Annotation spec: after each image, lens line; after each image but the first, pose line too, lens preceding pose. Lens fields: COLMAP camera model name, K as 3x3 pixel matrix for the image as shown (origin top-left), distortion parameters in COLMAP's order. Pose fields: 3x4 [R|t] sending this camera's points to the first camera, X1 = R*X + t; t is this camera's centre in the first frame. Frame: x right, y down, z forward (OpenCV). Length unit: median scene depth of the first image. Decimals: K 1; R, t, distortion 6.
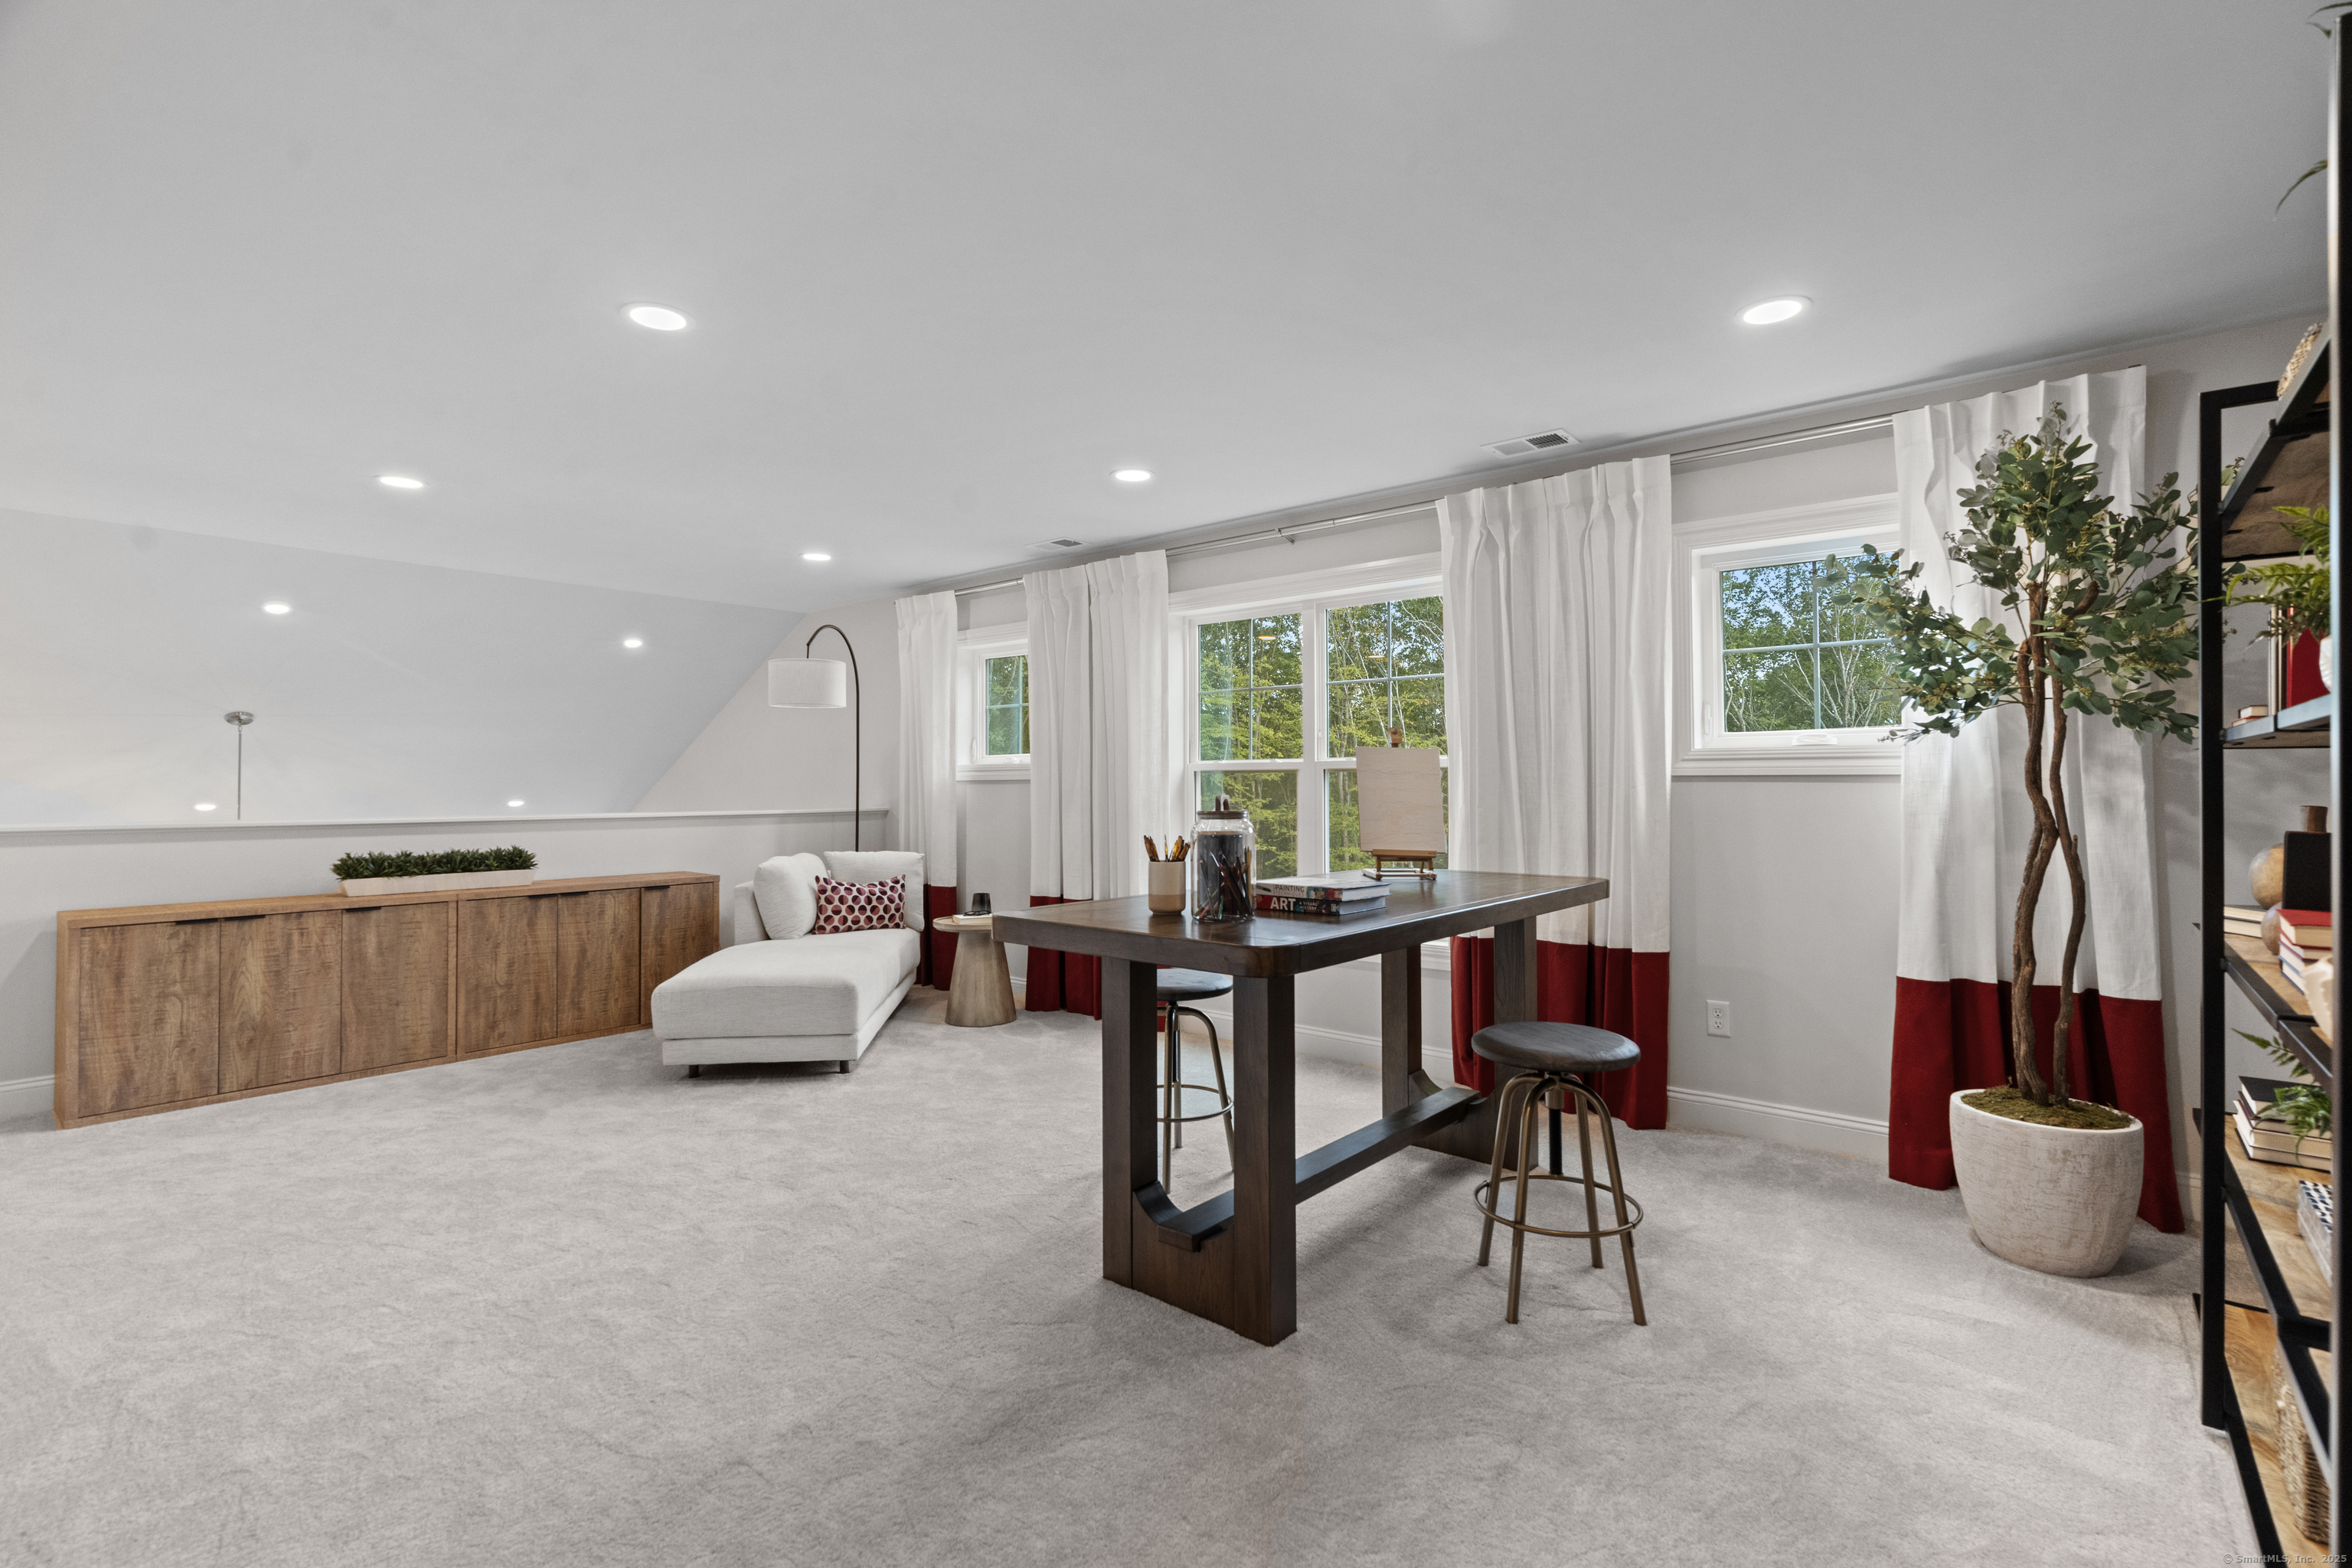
lens RADIAL K [[1070.2, 0, 1188.0], [0, 1070.2, 777.2], [0, 0, 1]] dist [-0.004921, -0.000081]
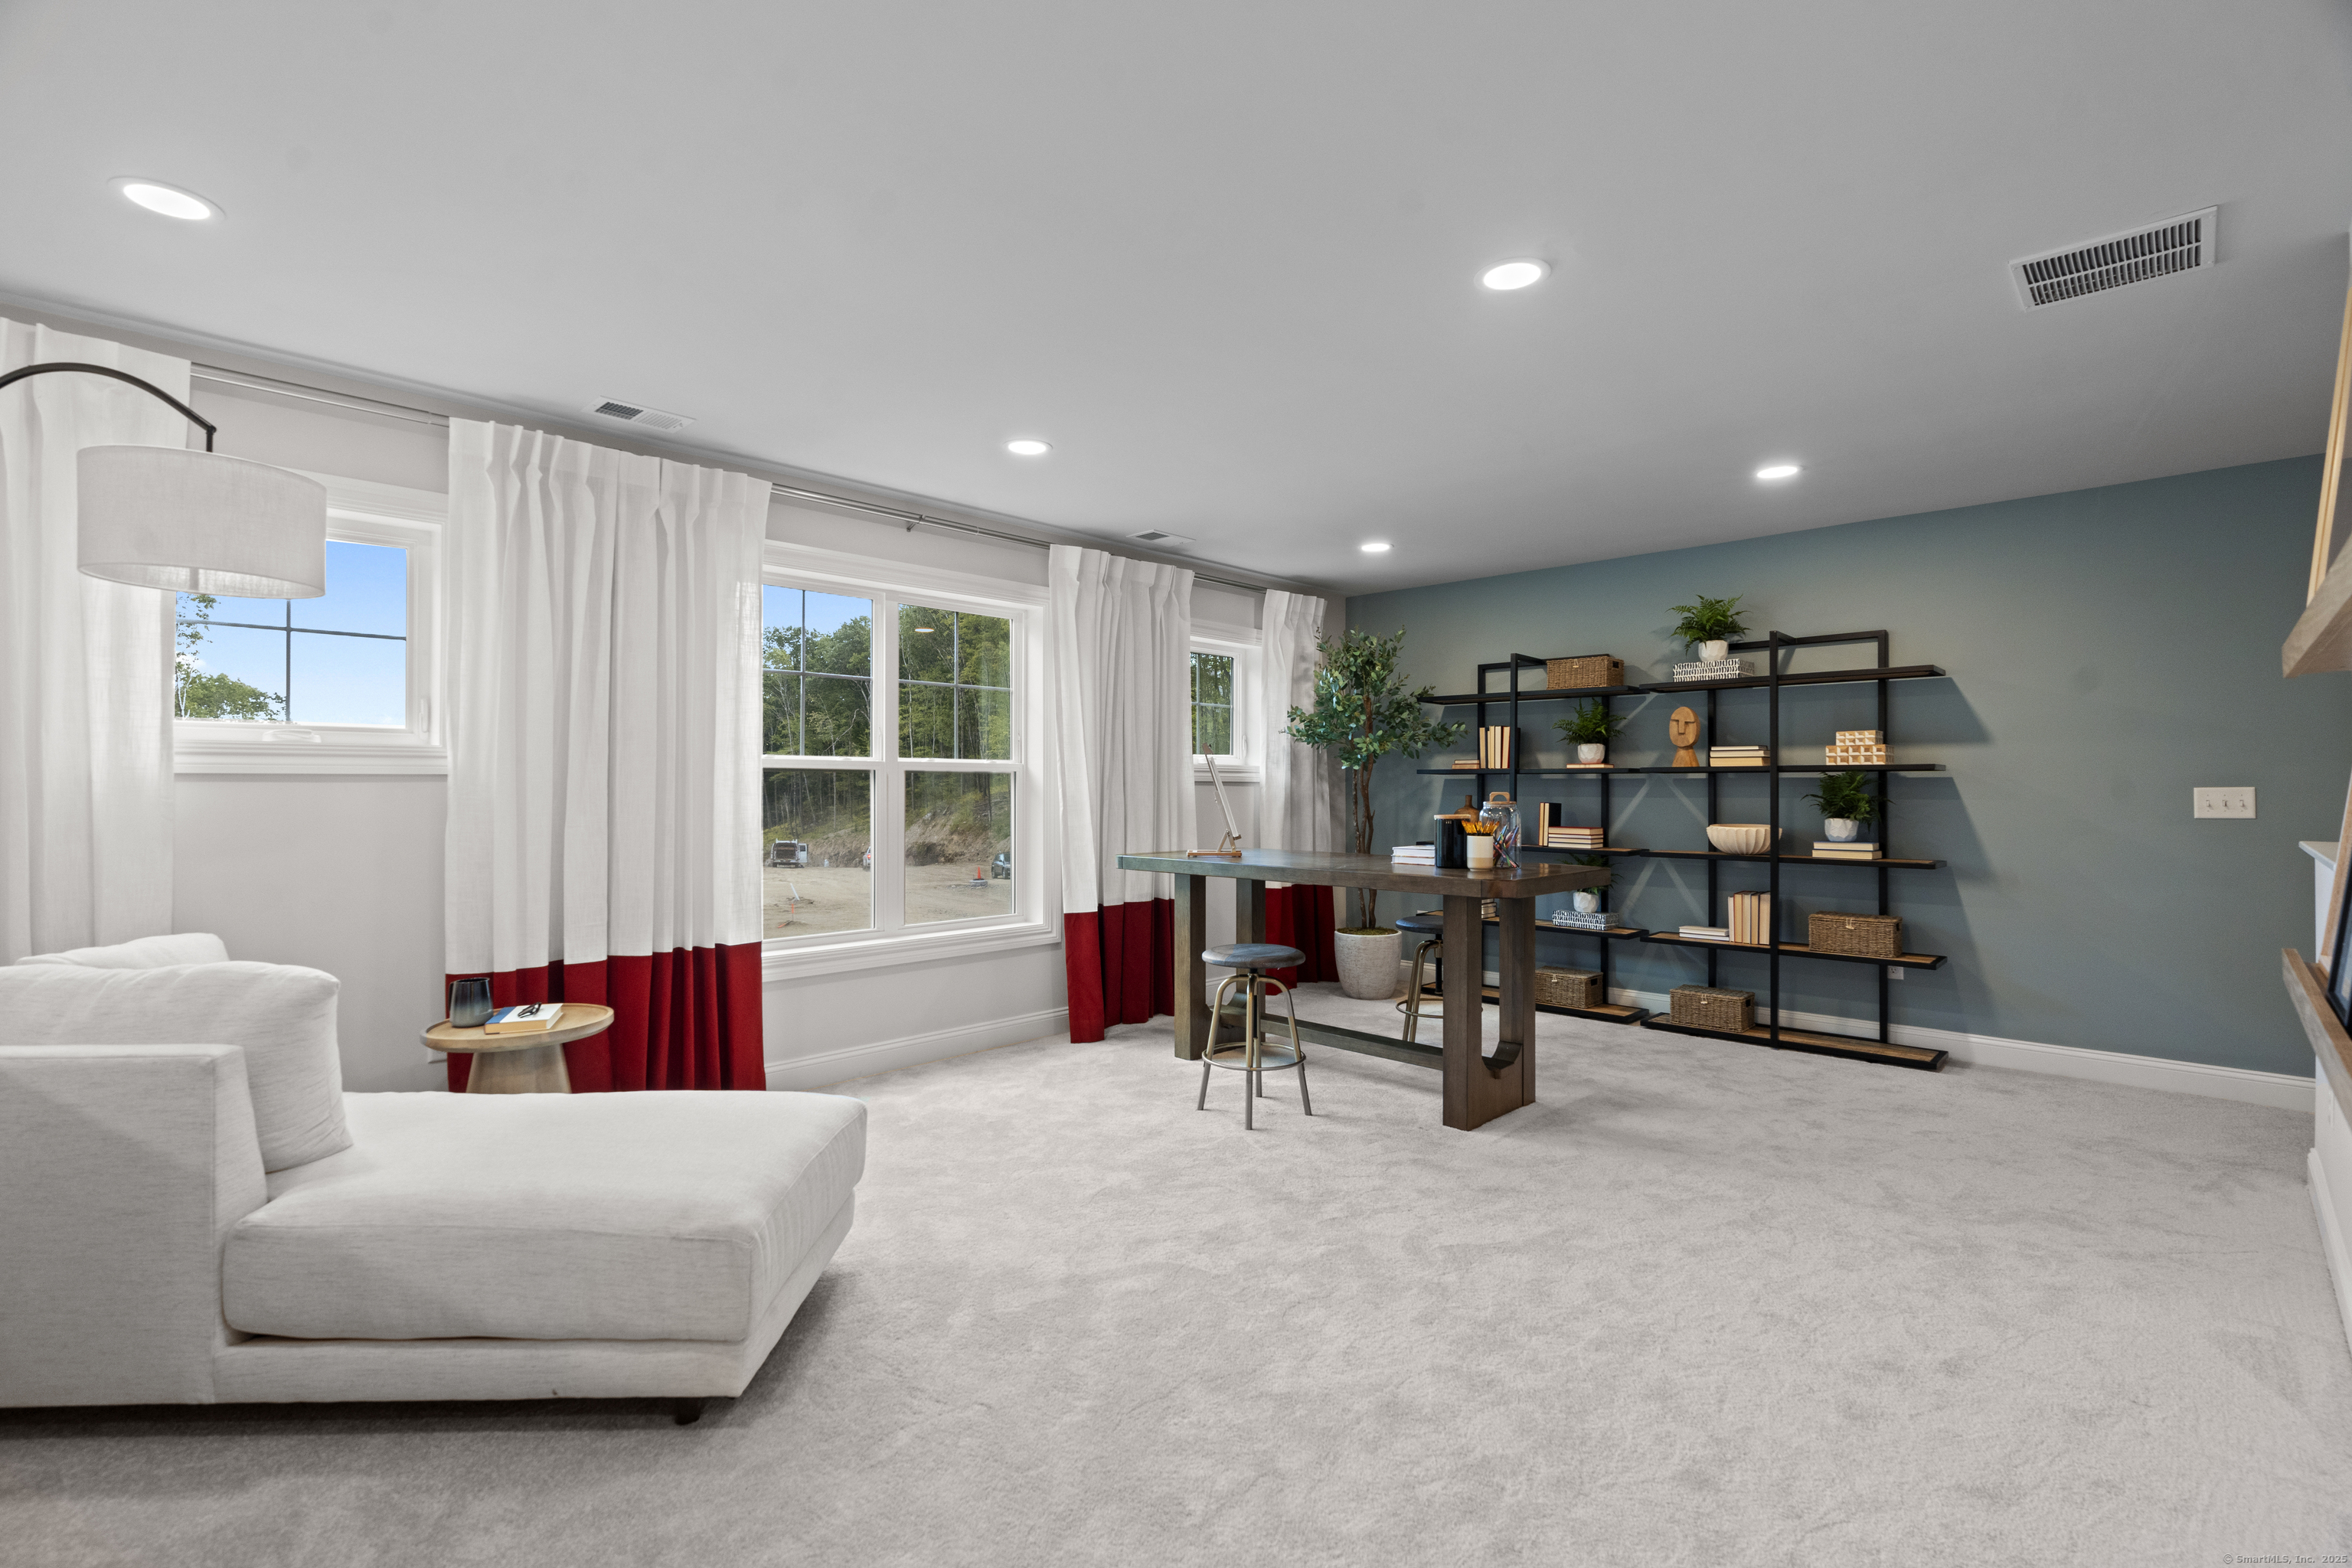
lens RADIAL K [[1070.2, 0, 1187.1], [0, 1070.2, 786.5], [0, 0, 1]] dist [-0.004921, -0.000081]
pose [[0.082601, 0.003196, 0.996578, -0.791489], [-0.009489, 0.999952, -0.002420, 0.007136], [-0.996538, -0.009257, 0.082627, 0.646927]]
